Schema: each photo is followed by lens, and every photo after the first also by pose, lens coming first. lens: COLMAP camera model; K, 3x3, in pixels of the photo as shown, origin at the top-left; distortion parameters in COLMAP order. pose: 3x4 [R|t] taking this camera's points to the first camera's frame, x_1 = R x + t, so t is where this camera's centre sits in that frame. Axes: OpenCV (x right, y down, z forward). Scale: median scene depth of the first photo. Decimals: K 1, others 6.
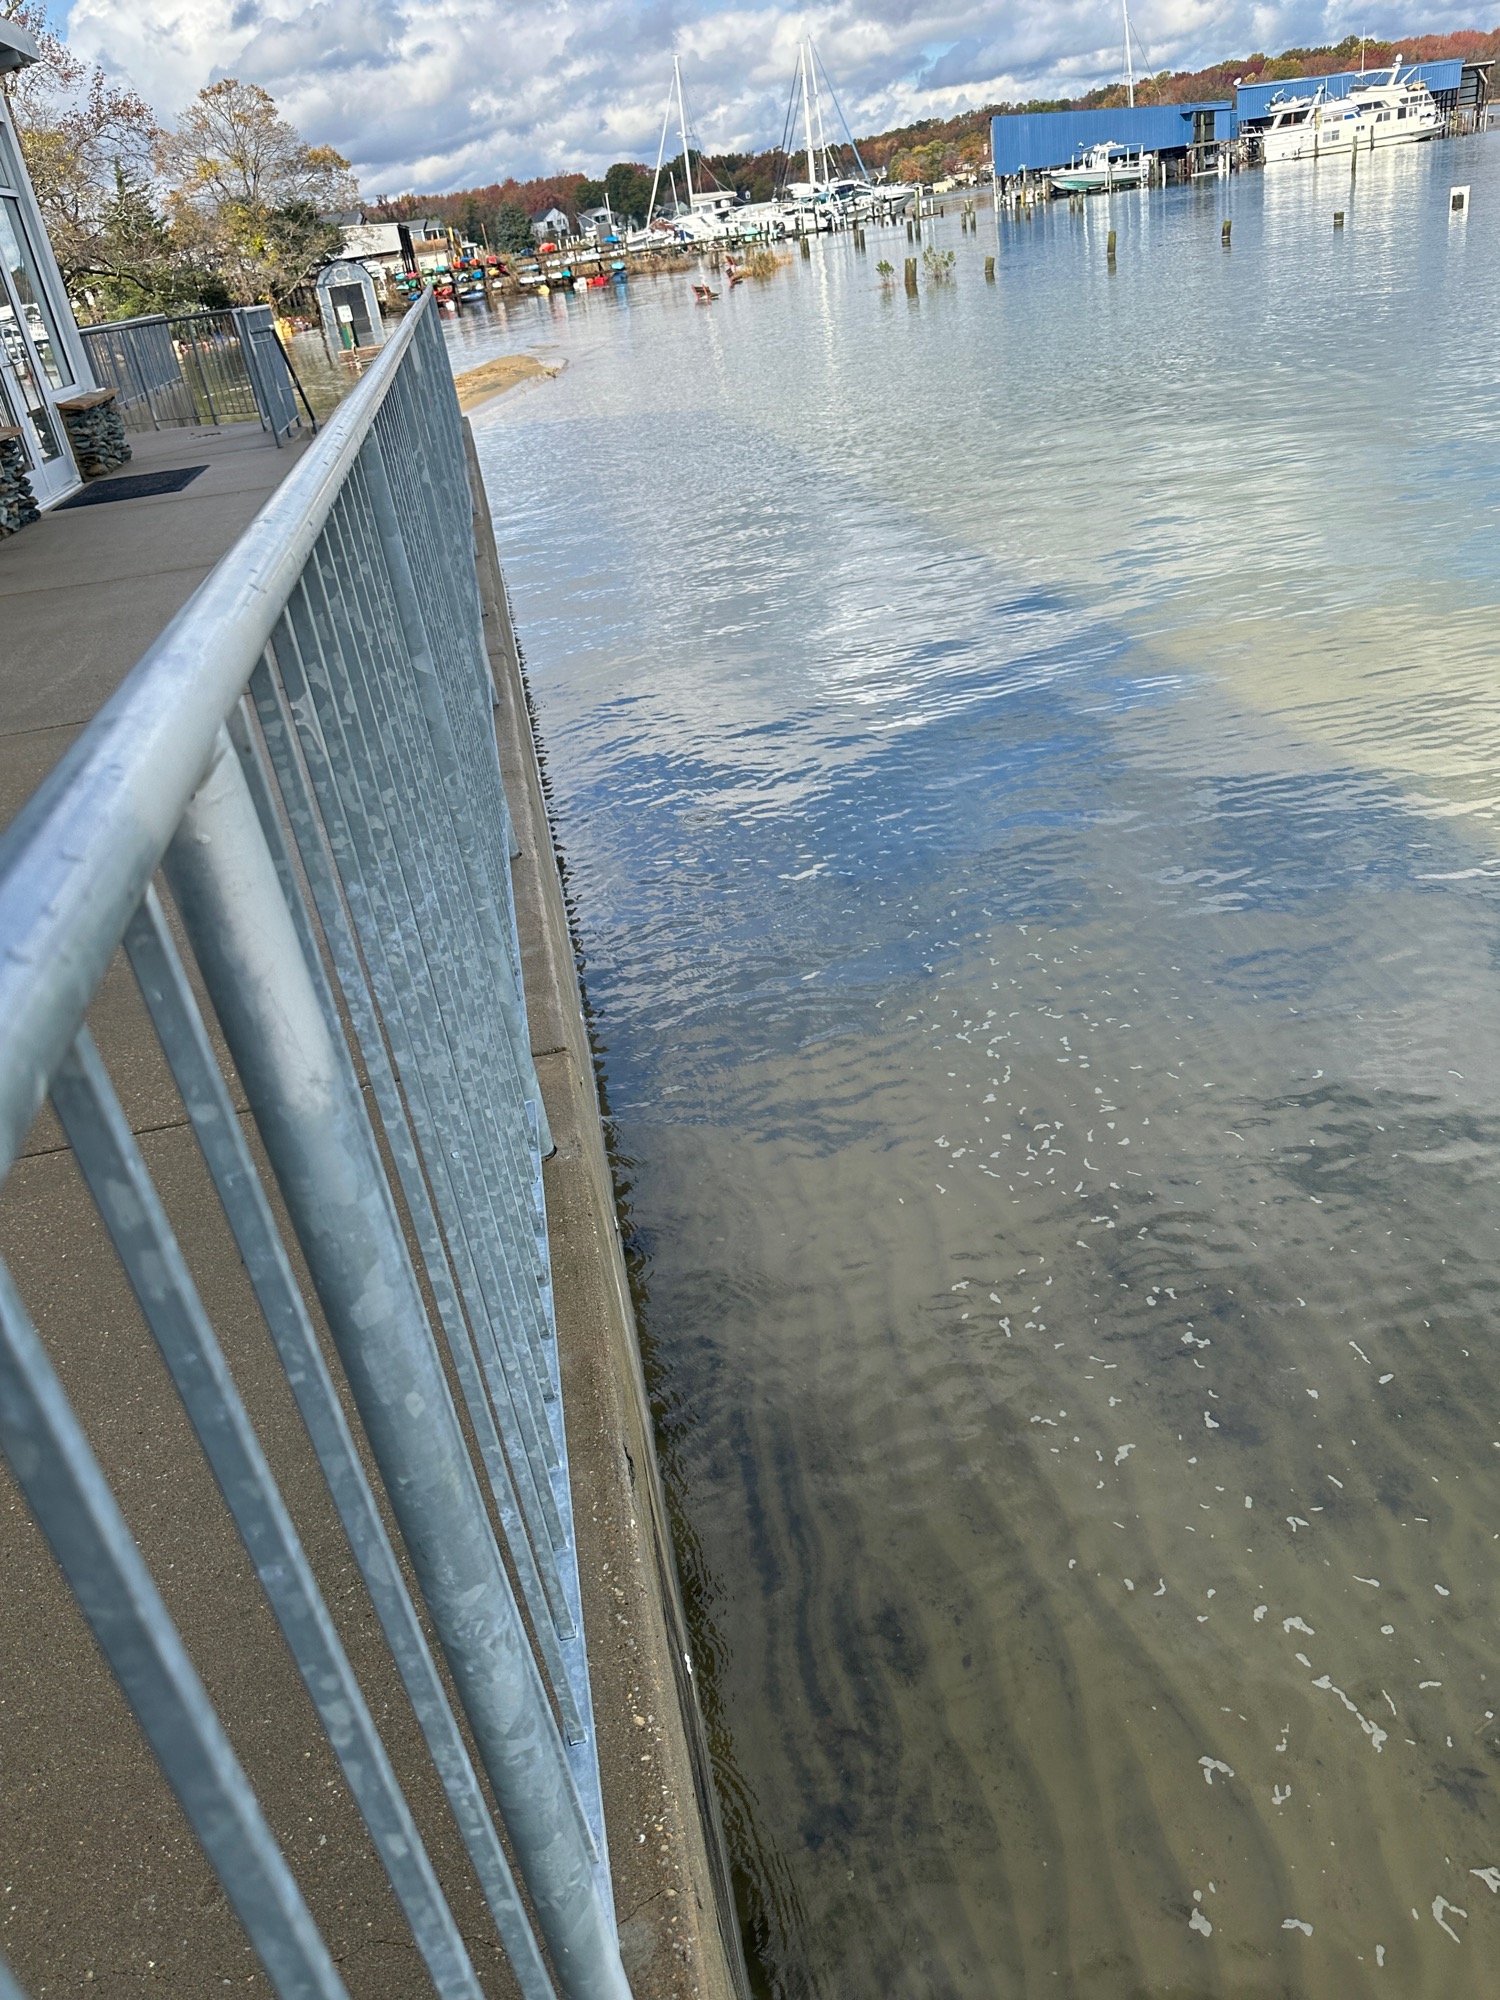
lens RADIAL K [[1453.7, 0, 750.0], [0, 1453.7, 1000.0], [0, 0, 1]] dist [-0.002998, 0.001282]
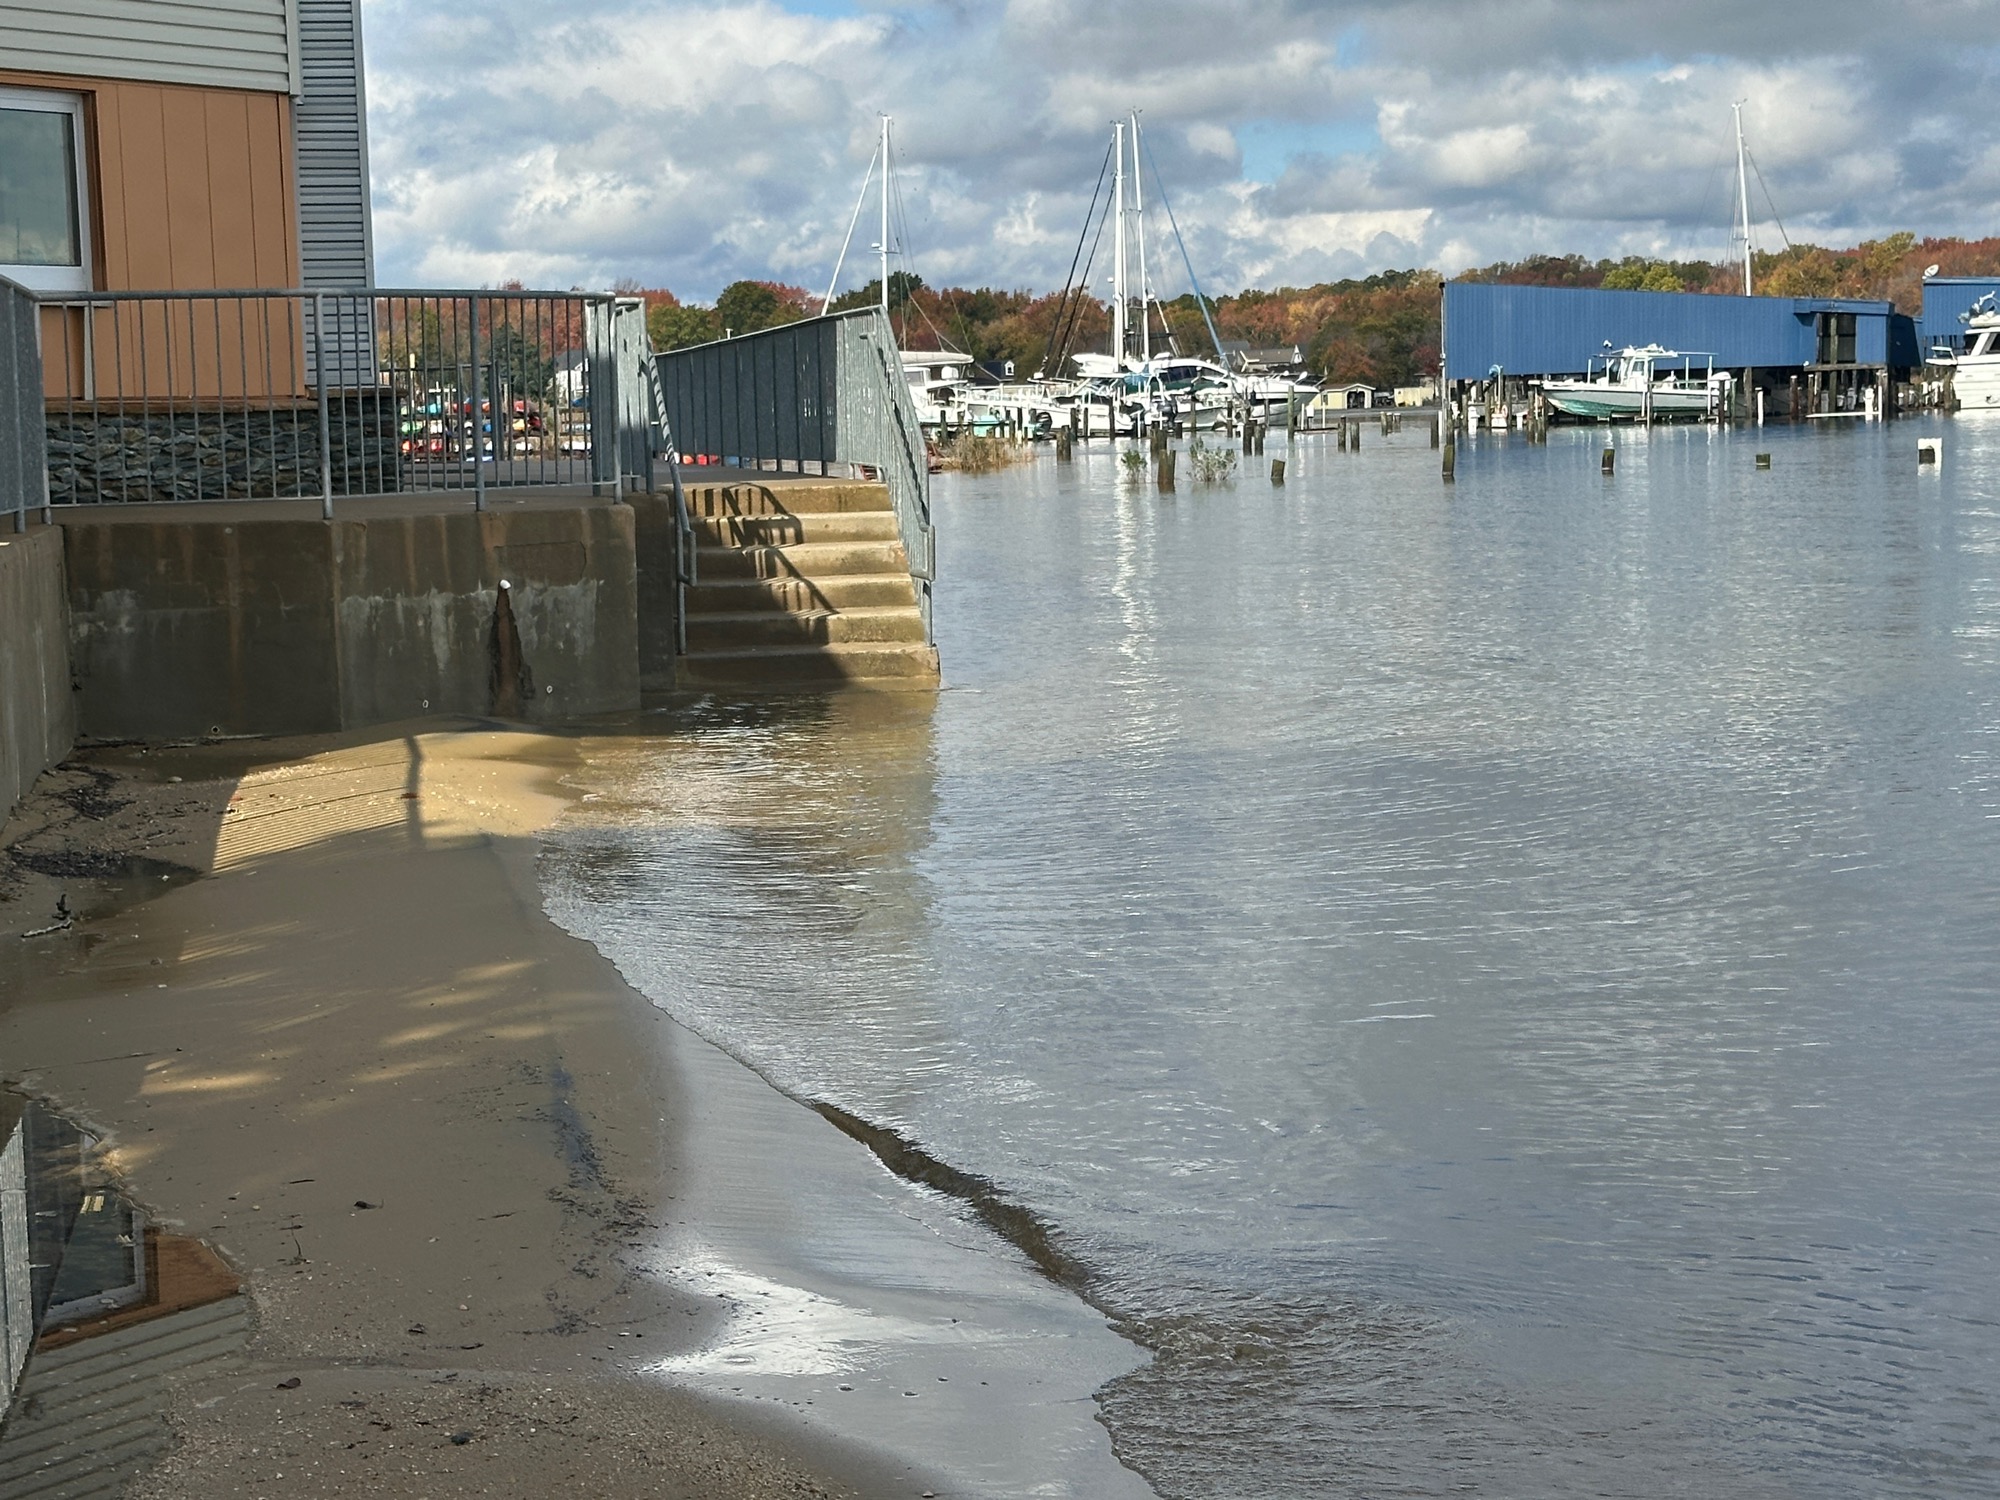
lens RADIAL K [[3726.6, 0, 1000.0], [0, 3726.6, 750.0], [0, 0, 1]] dist [0.180421, -0.218117]
pose [[0.994210, 0.107387, 0.003800, 0.012700], [-0.097194, 0.913793, -0.394381, 0.119163], [-0.045823, 0.391728, 0.918939, -0.208734]]
